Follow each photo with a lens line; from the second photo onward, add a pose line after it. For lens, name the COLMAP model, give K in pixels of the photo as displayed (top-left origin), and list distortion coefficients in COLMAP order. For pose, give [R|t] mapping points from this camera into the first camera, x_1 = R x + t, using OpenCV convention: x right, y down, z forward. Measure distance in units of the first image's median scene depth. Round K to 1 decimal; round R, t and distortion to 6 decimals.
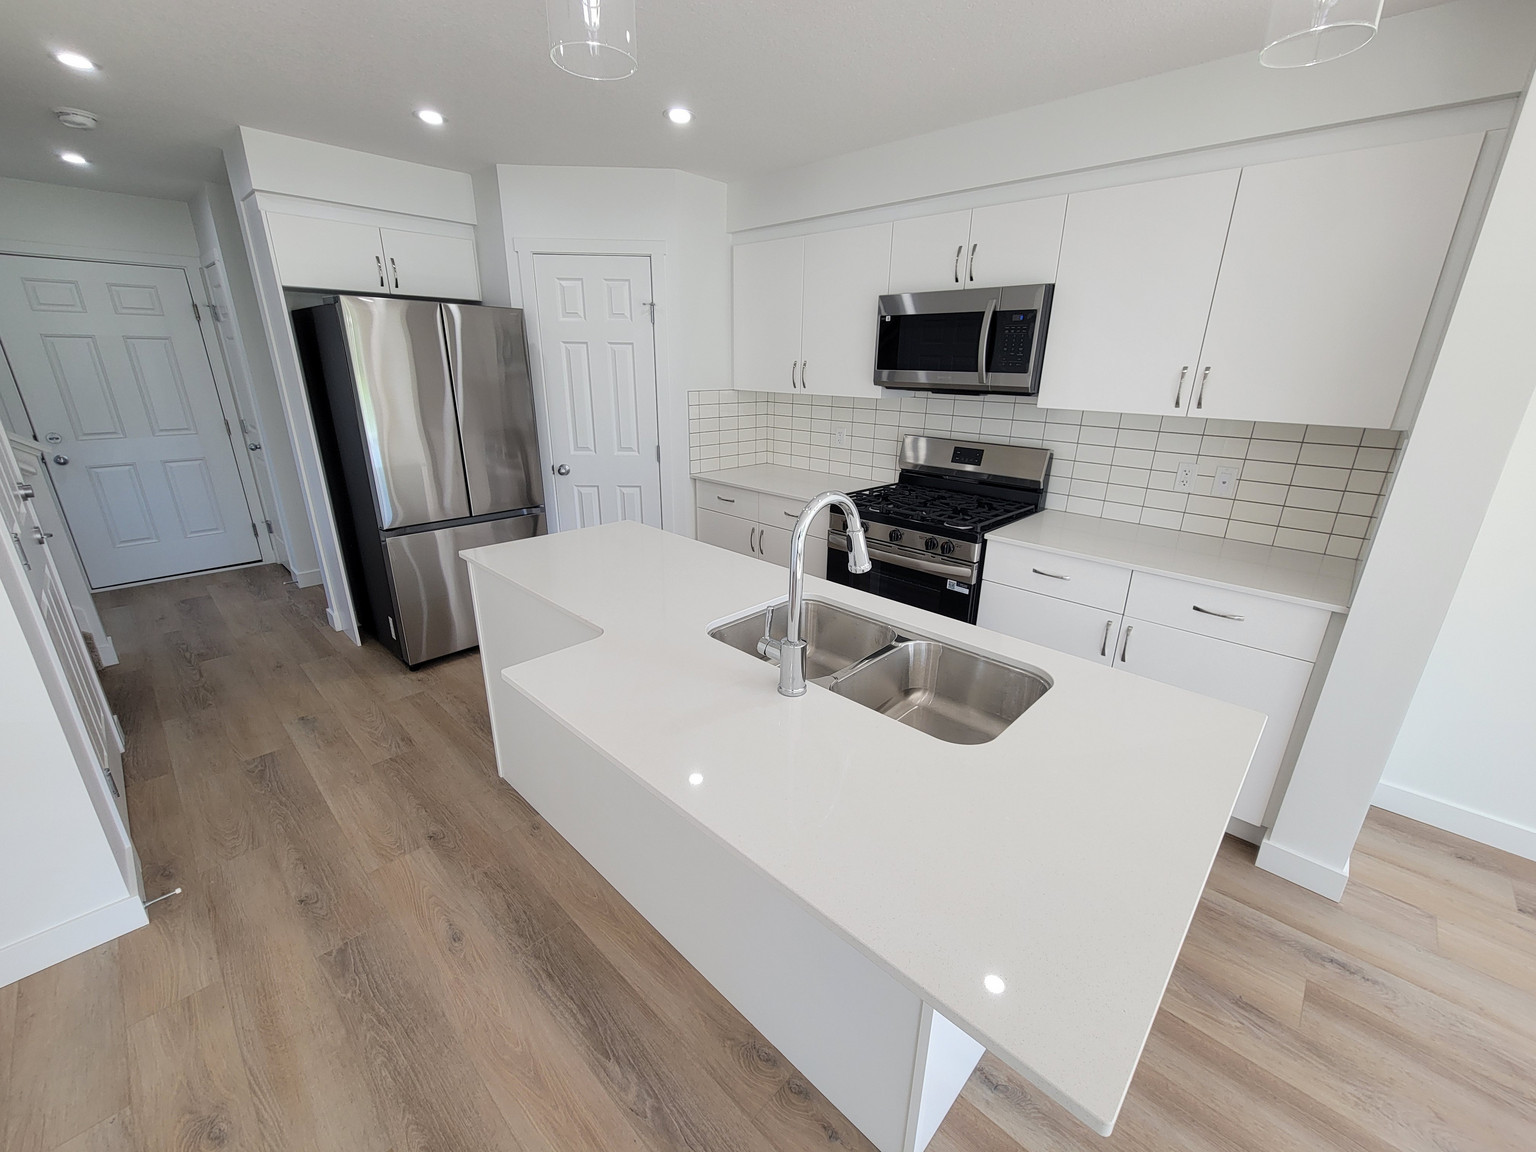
lens RADIAL K [[625.3, 0, 773.8], [0, 625.3, 576.8], [0, 0, 1]] dist [0.001181, 0.000266]
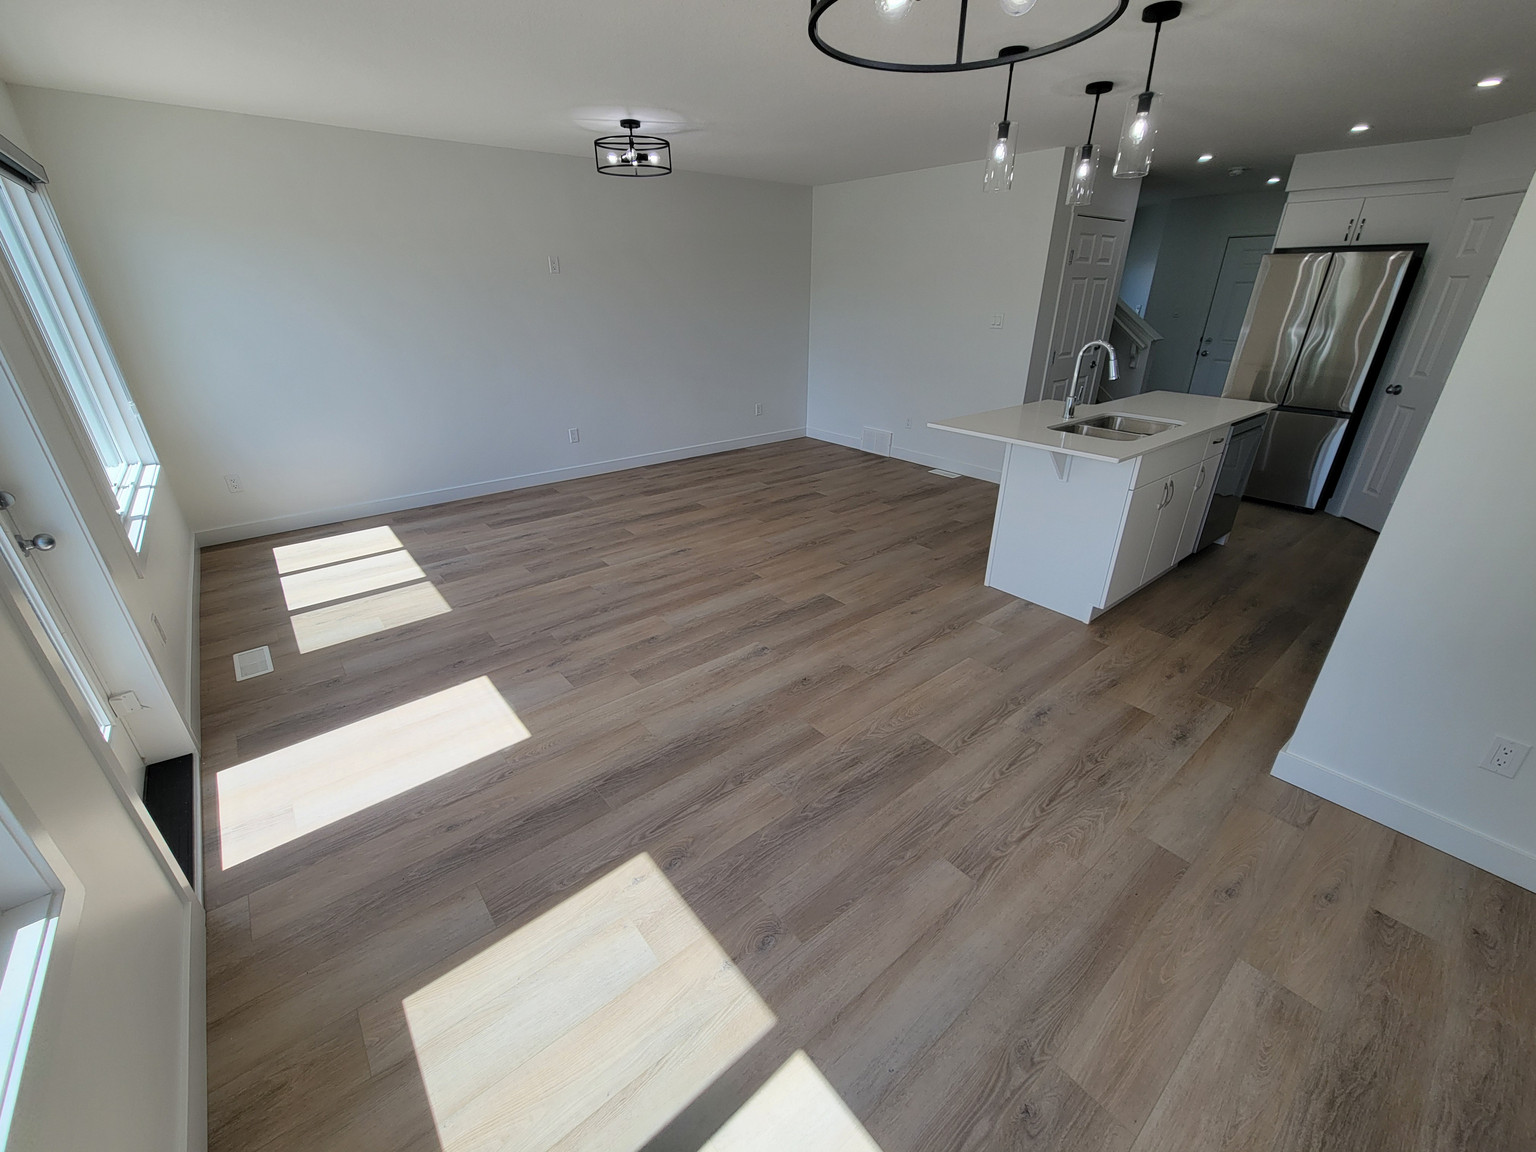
lens RADIAL K [[625.3, 0, 773.8], [0, 625.3, 576.8], [0, 0, 1]] dist [0.001181, 0.000266]
pose [[-0.119508, 0.397784, -0.909663, 1.490689], [-0.327406, 0.849187, 0.414352, 0.031219], [0.937296, 0.347347, 0.028752, -0.000936]]
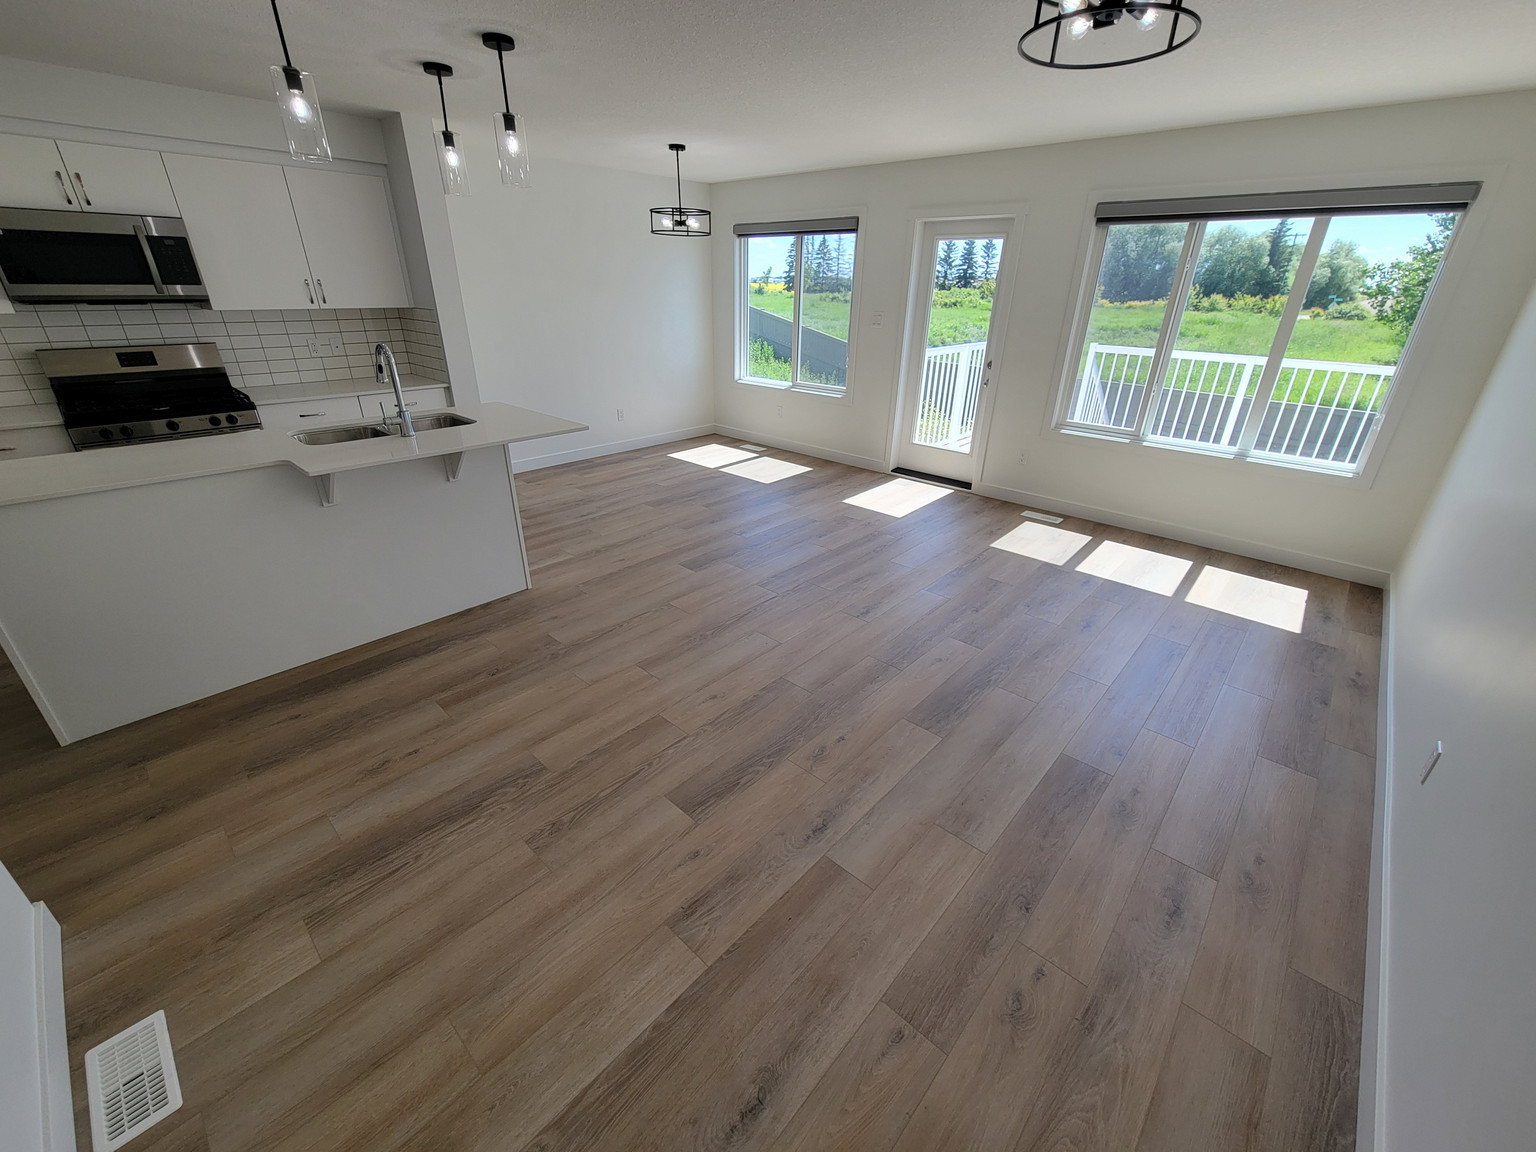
lens RADIAL K [[625.3, 0, 773.8], [0, 625.3, 576.8], [0, 0, 1]] dist [0.001181, 0.000266]
pose [[-0.022426, -0.443238, 0.896123, -1.177826], [0.311033, 0.848773, 0.427601, 0.028924], [-0.950134, 0.288313, 0.118828, -0.199783]]
